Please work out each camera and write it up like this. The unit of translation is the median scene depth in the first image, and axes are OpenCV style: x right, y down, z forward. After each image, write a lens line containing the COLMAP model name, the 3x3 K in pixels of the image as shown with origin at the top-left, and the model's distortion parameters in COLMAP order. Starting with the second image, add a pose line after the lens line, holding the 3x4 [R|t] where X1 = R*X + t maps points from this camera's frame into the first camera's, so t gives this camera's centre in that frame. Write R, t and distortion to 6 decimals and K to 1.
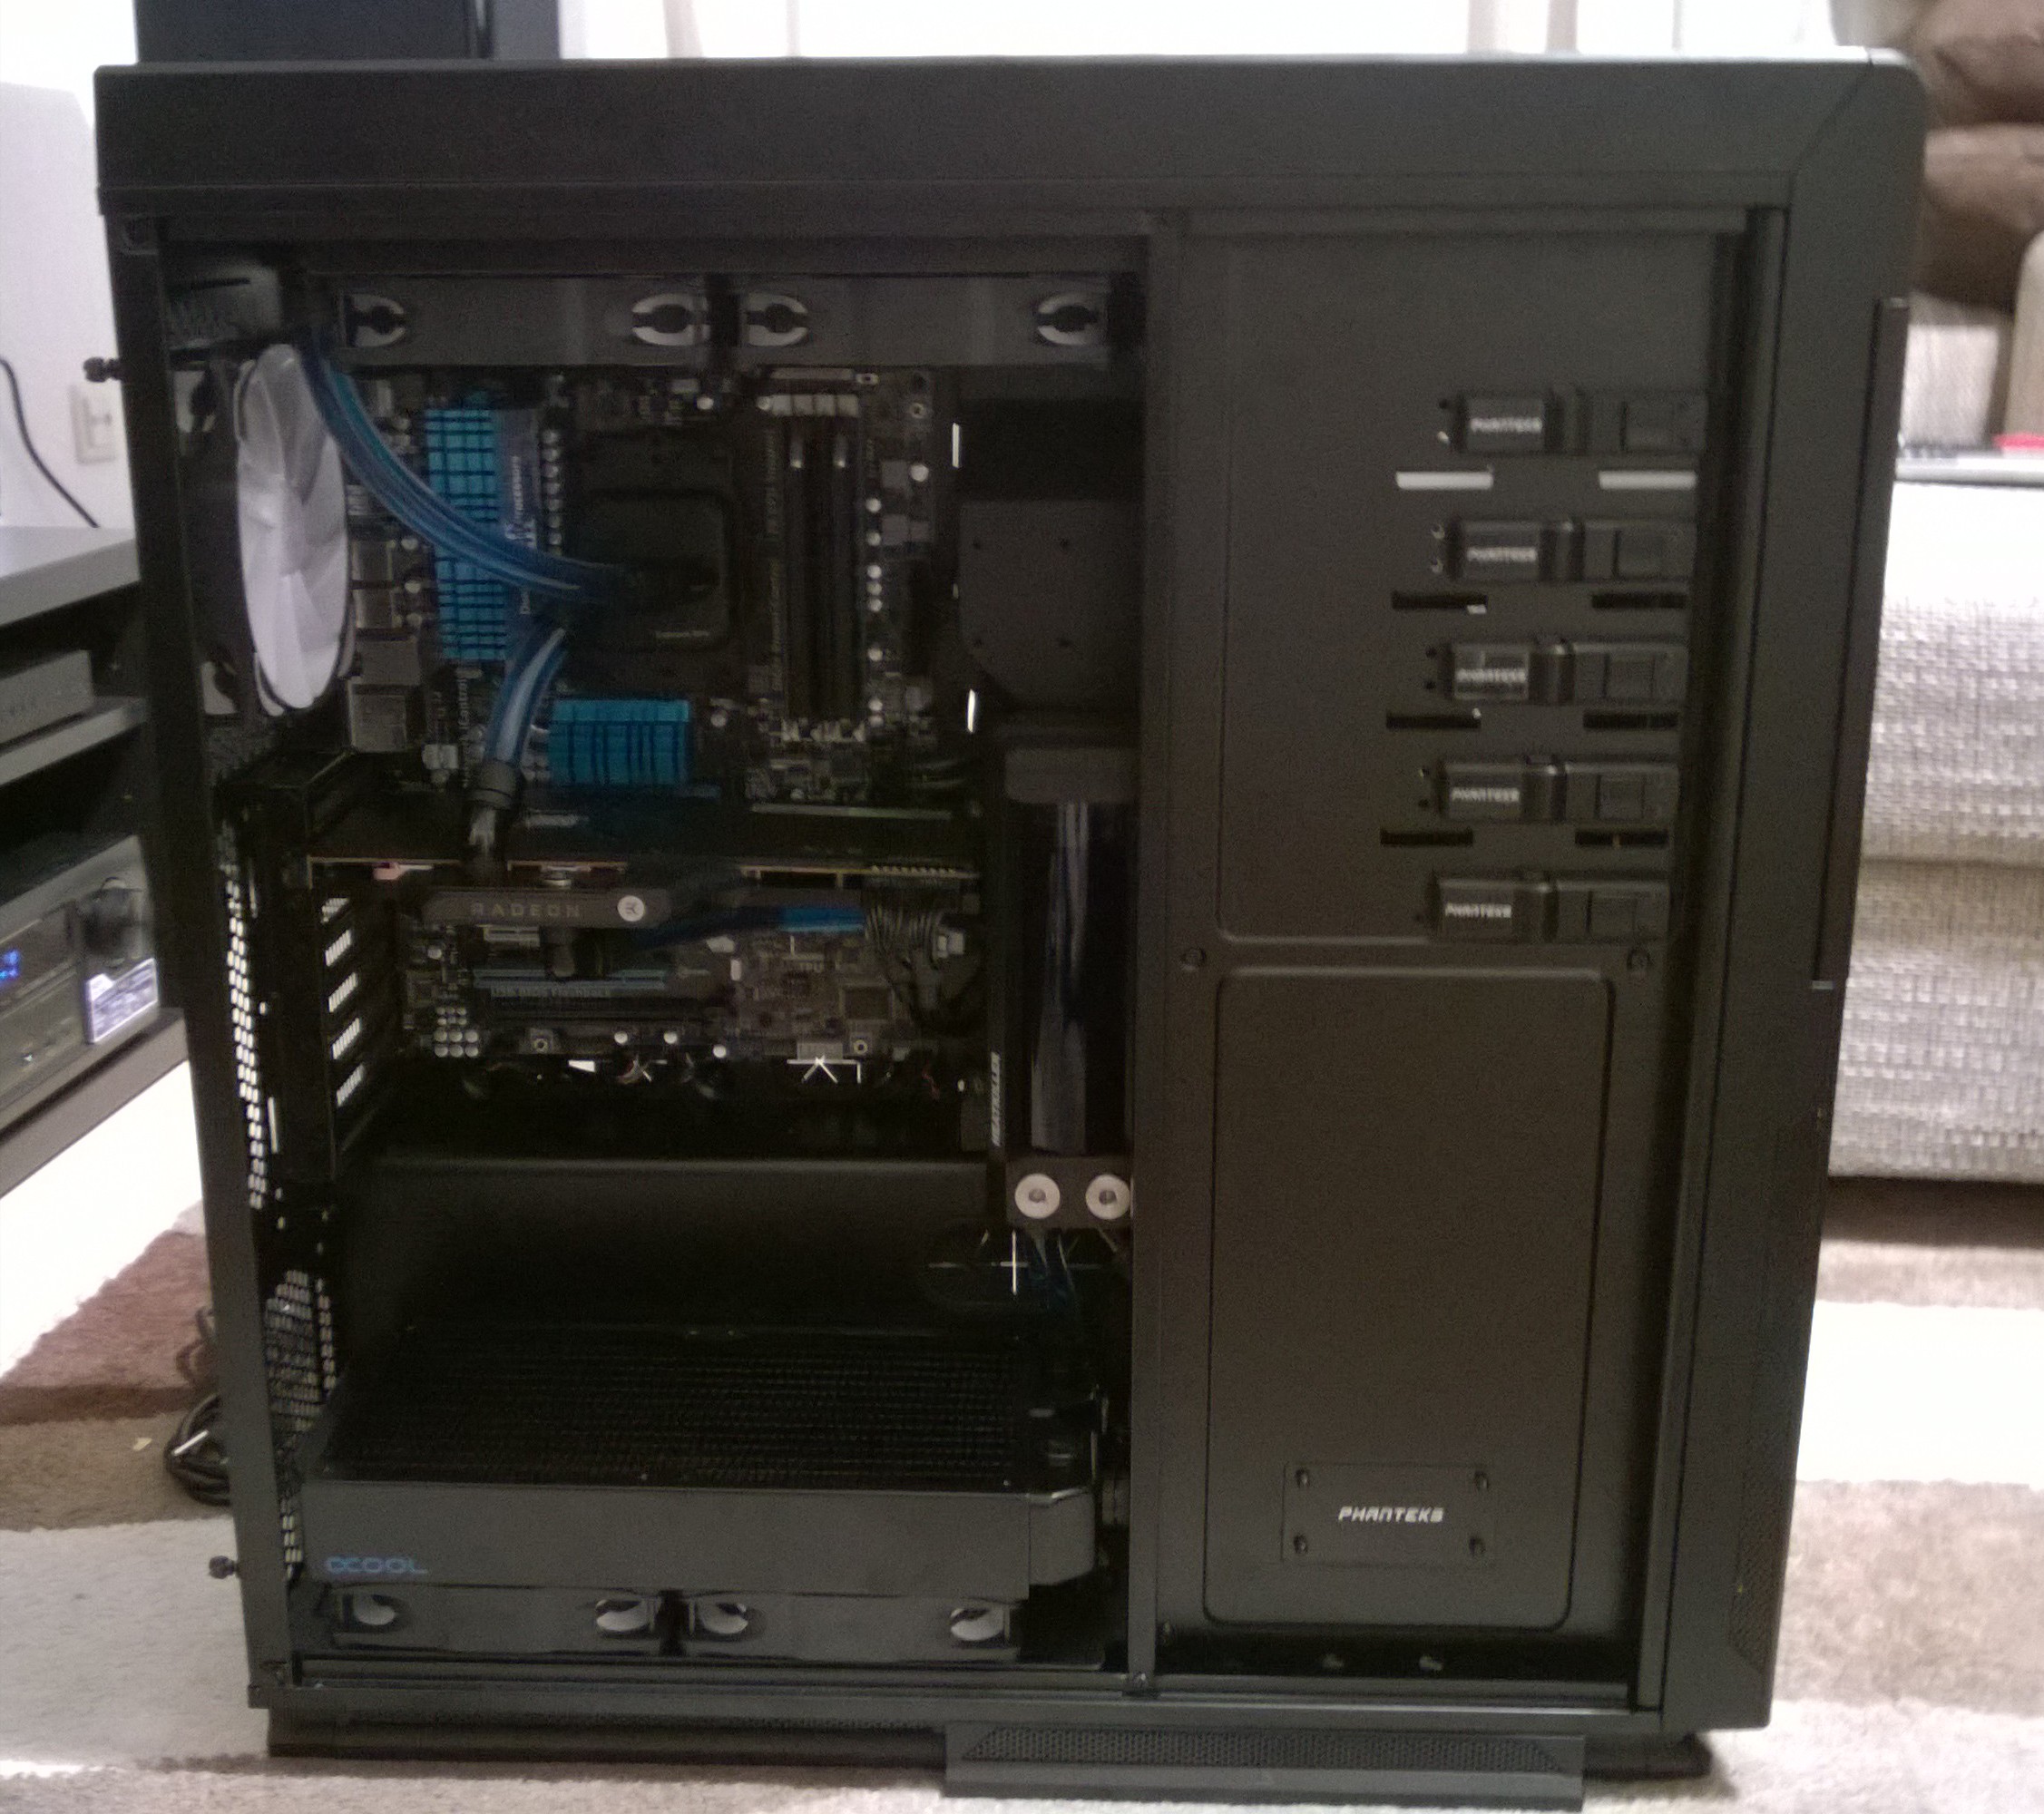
lens RADIAL K [[2516.6, 0, 1010.9], [0, 2516.6, 939.1], [0, 0, 1]] dist [-0.042335, 0.000000]
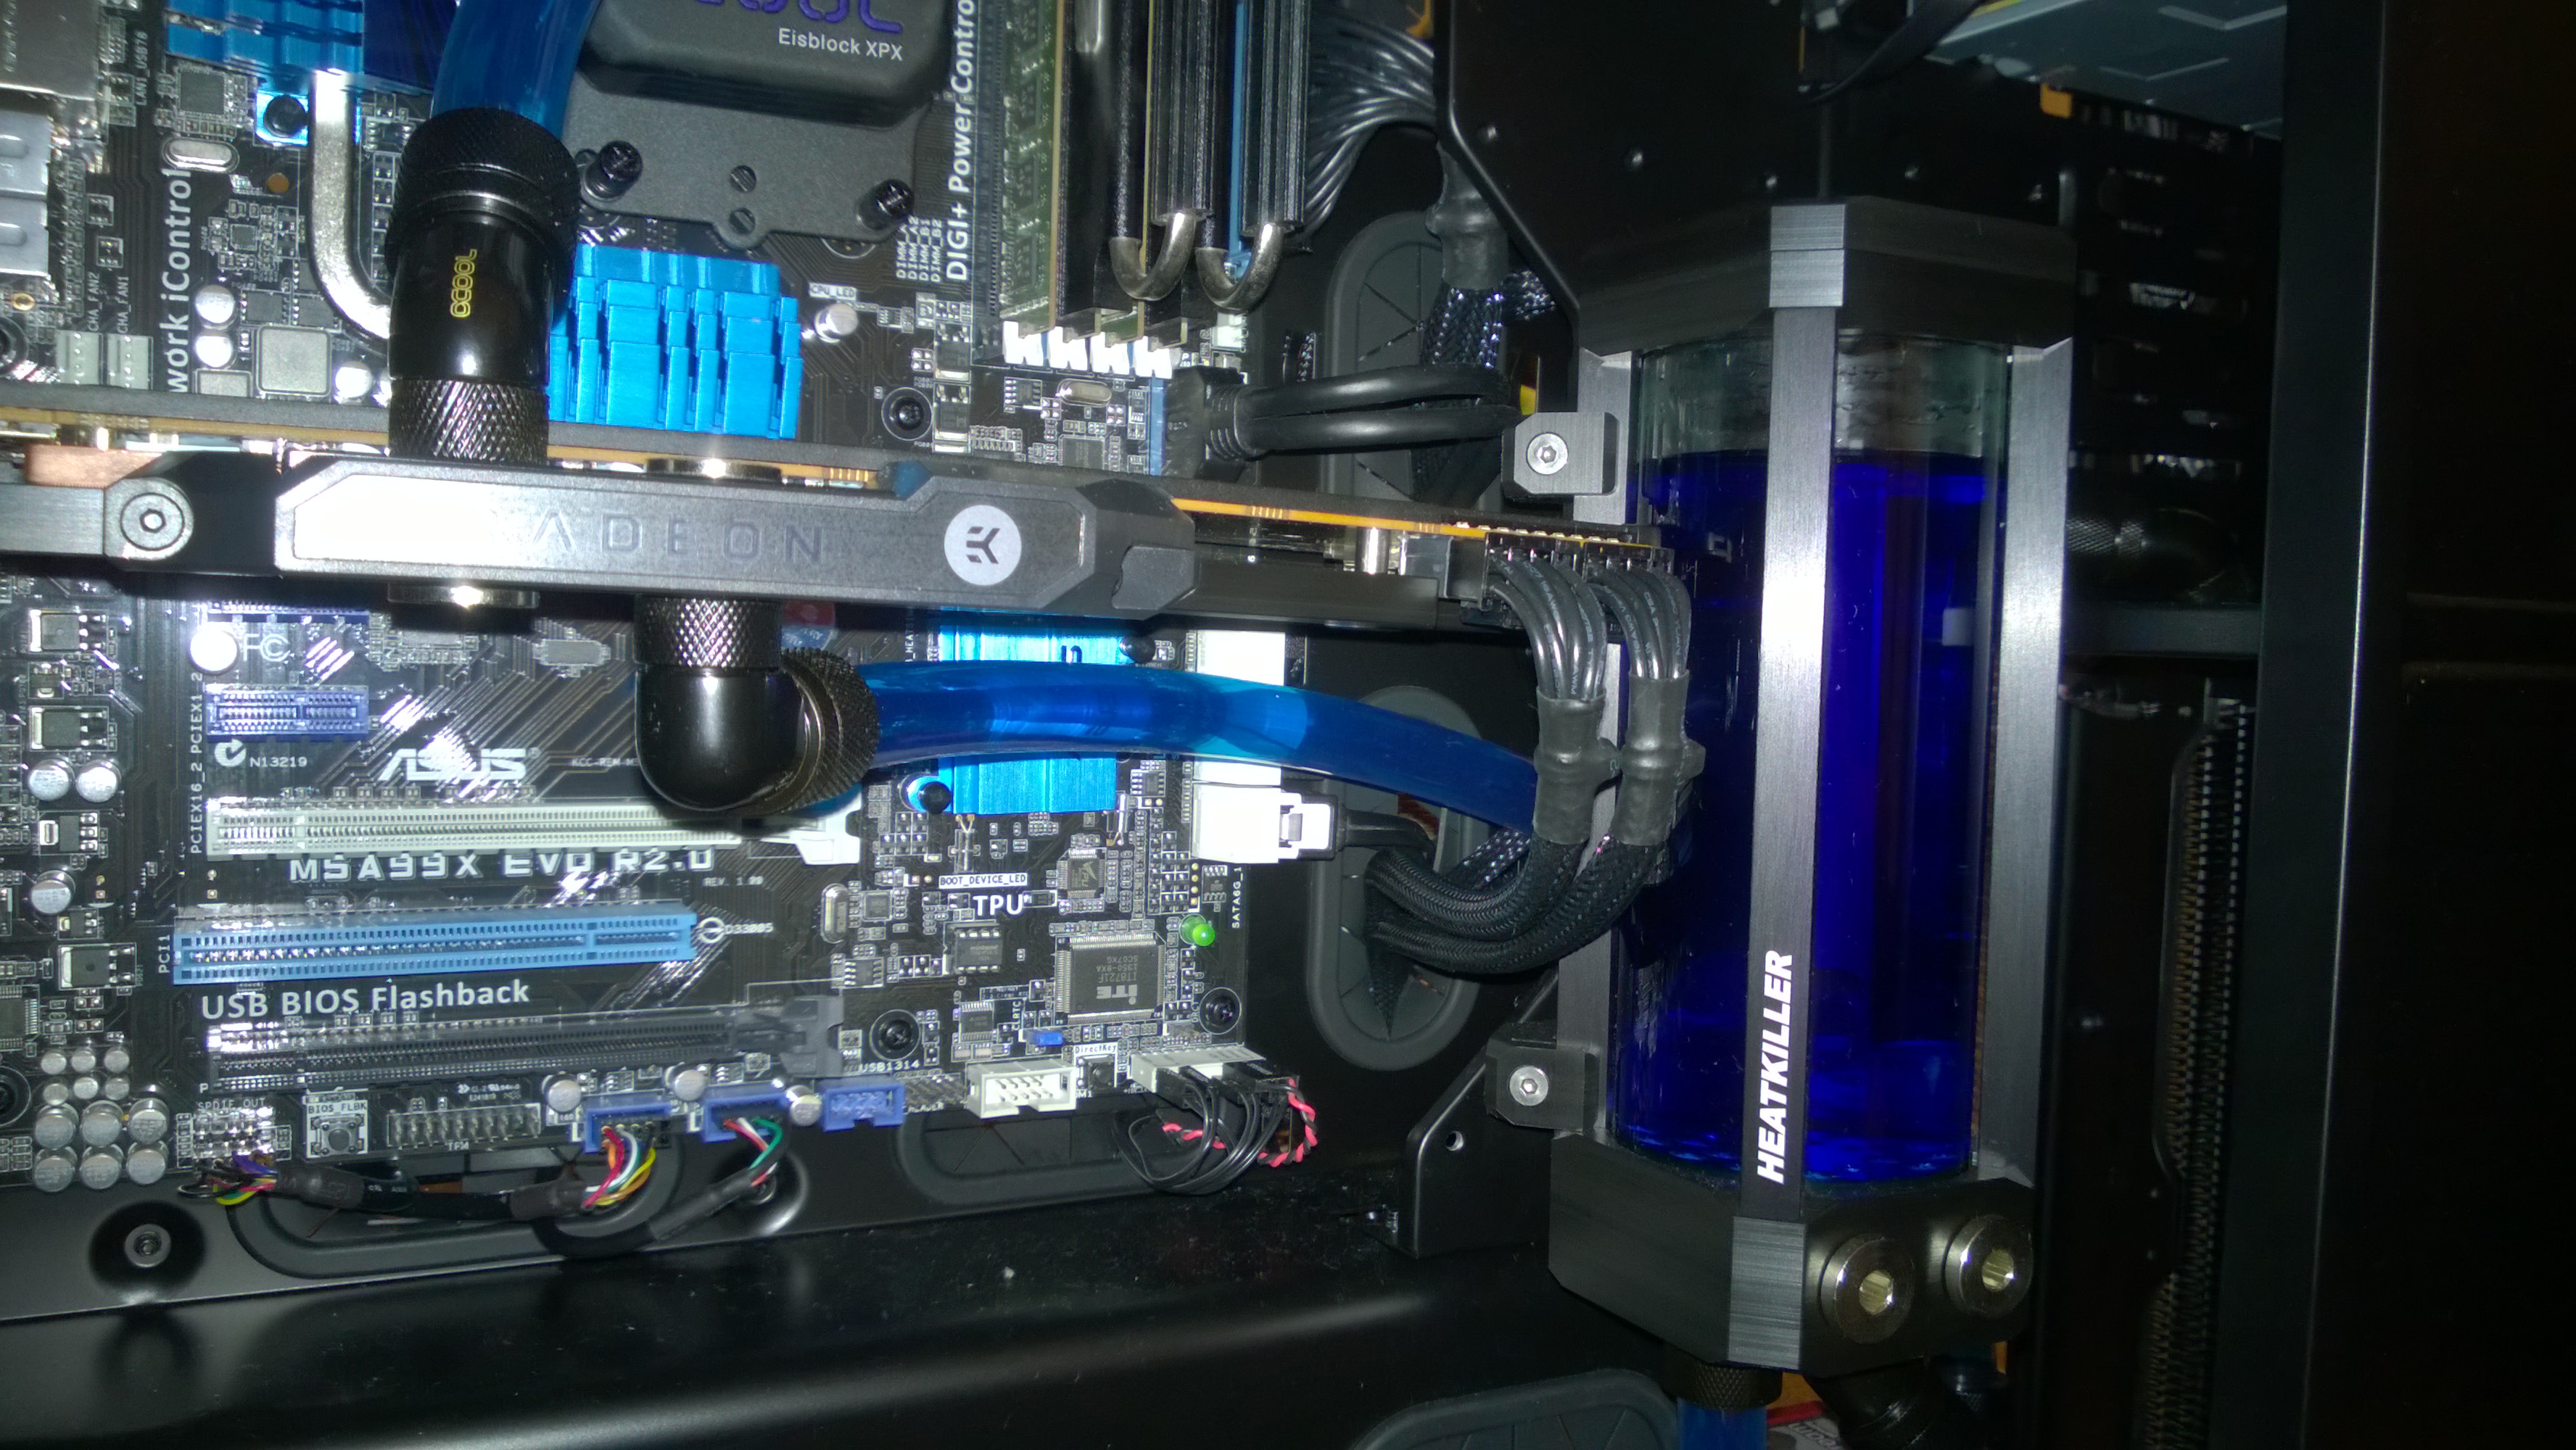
lens RADIAL K [[1986.3, 0, 1280.2], [0, 1986.3, 726.0], [0, 0, 1]] dist [-0.019898, -0.052566]
pose [[0.879844, 0.002237, 0.475256, -0.216532], [0.104100, 0.974799, -0.197308, 0.058726], [-0.463721, 0.223074, 0.857439, 0.695740]]
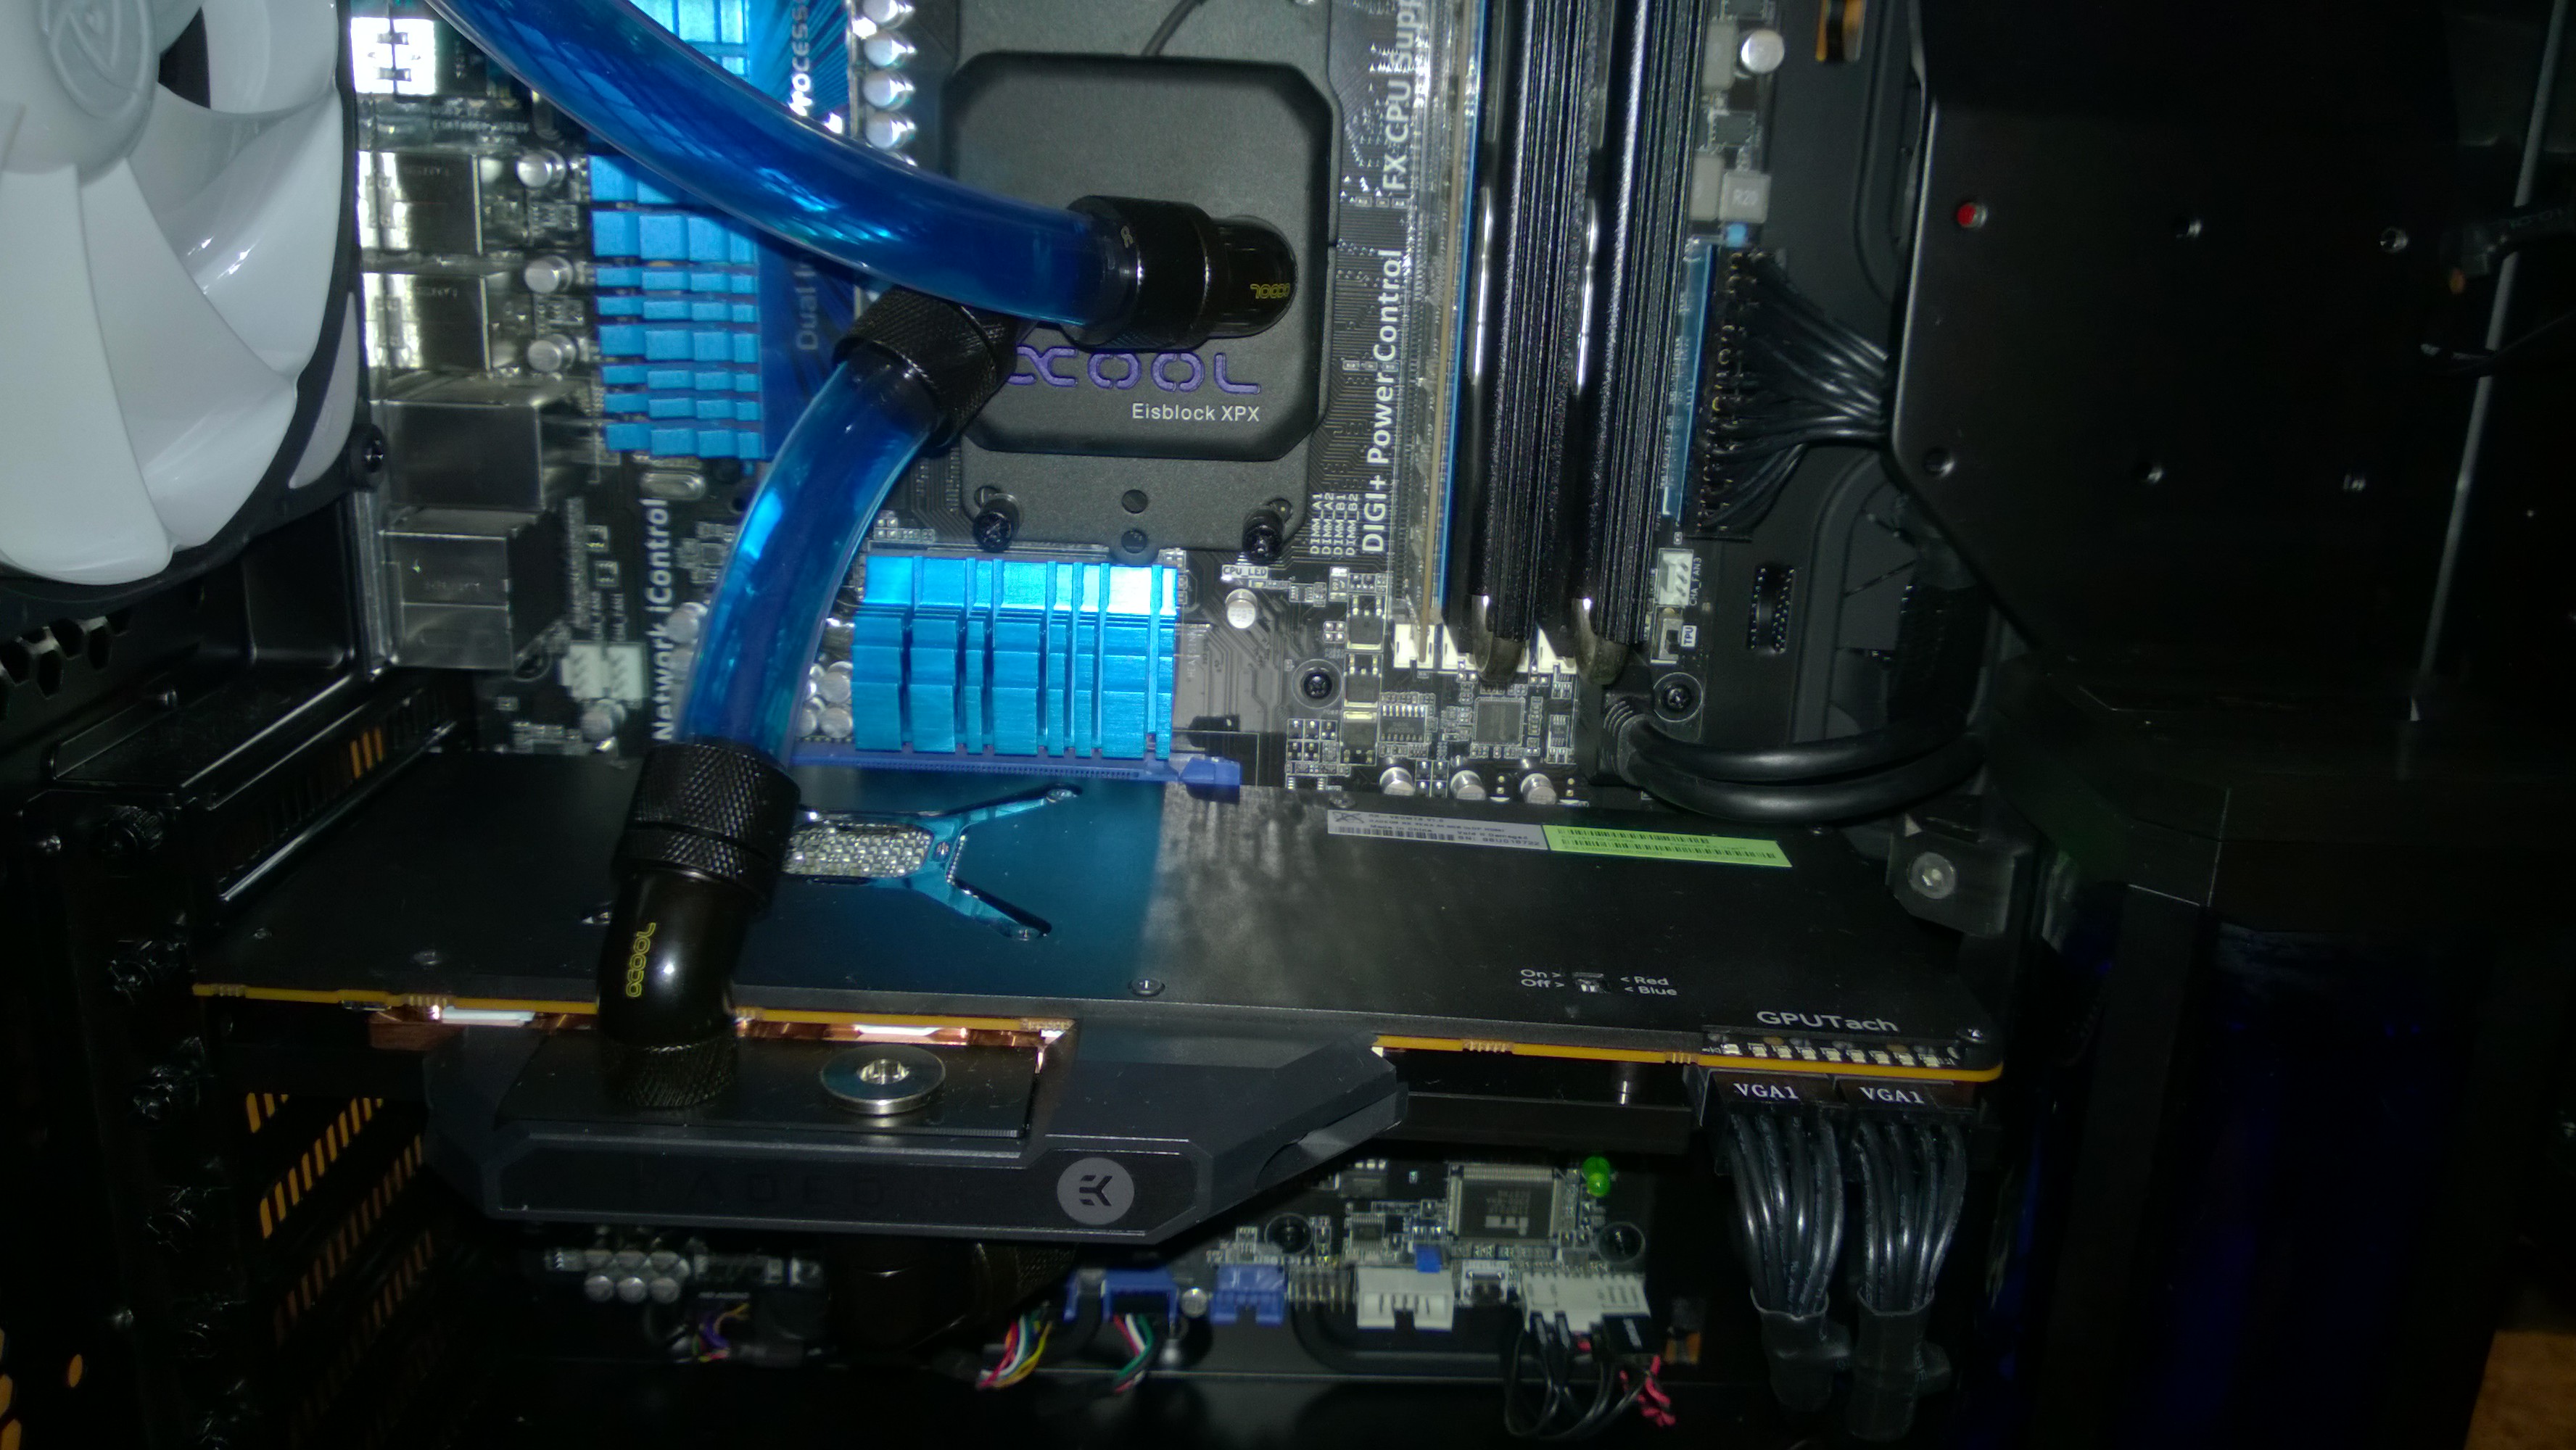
lens RADIAL K [[1986.3, 0, 1283.5], [0, 1986.3, 717.2], [0, 0, 1]] dist [-0.019898, -0.052566]
pose [[0.998115, 0.032203, 0.052243, -0.128672], [-0.032513, 0.999458, 0.005107, -0.072161], [-0.052050, -0.006796, 0.998621, 0.661502]]
